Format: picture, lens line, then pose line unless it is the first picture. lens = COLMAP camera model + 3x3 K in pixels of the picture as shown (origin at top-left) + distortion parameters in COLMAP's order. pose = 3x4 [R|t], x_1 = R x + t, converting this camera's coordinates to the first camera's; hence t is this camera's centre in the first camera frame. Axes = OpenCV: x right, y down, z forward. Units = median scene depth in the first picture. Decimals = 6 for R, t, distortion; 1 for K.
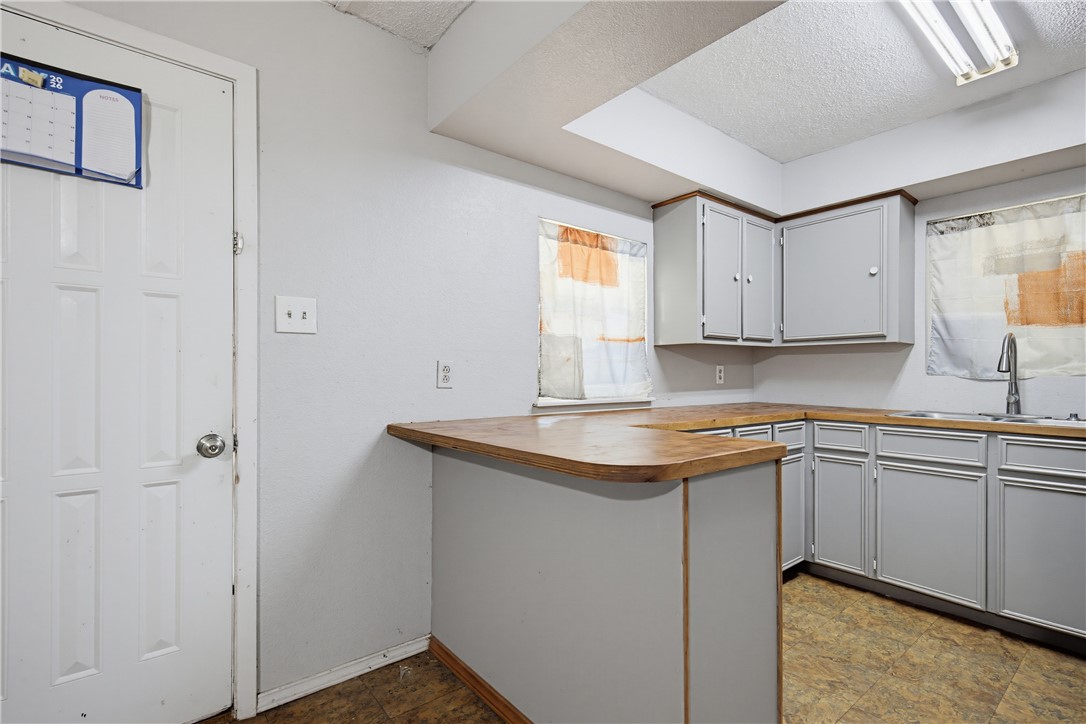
lens RADIAL K [[511.0, 0, 553.3], [0, 511.0, 385.3], [0, 0, 1]] dist [-0.000757, -0.000225]
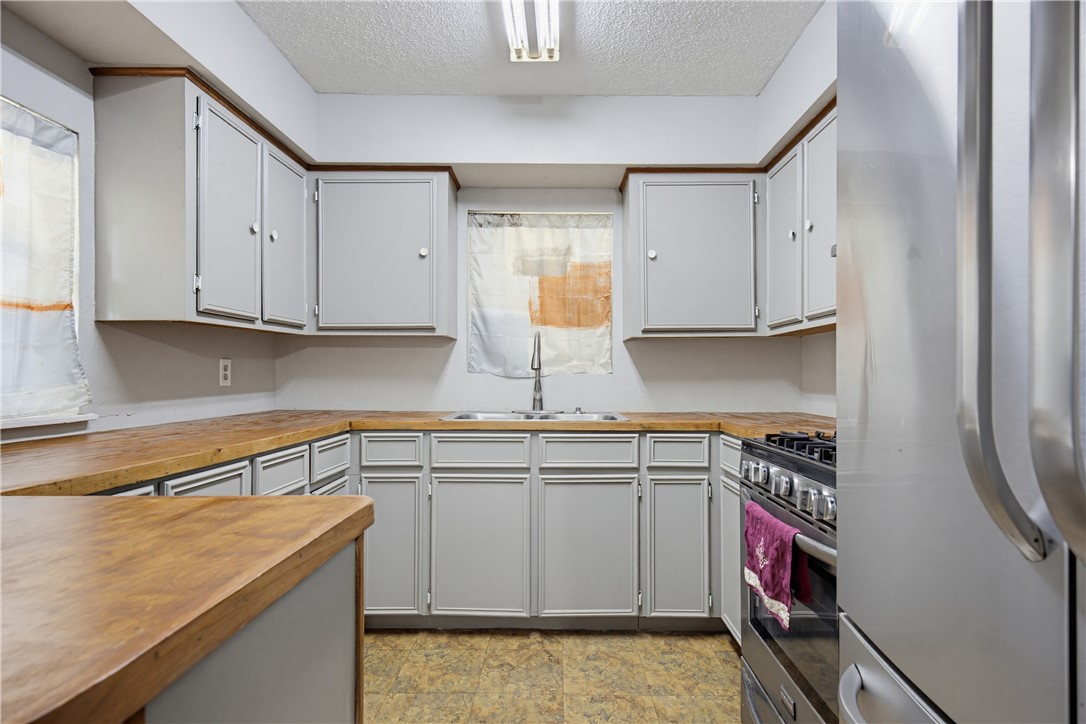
lens RADIAL K [[539.0, 0, 543.0], [0, 539.0, 362.0], [0, 0, 1]] dist [0.013838, -0.000137]
pose [[0.656142, 0.013807, 0.754511, 0.074767], [0.017355, 0.999292, -0.033378, -0.004580], [-0.754438, 0.034995, 0.655438, 0.259733]]
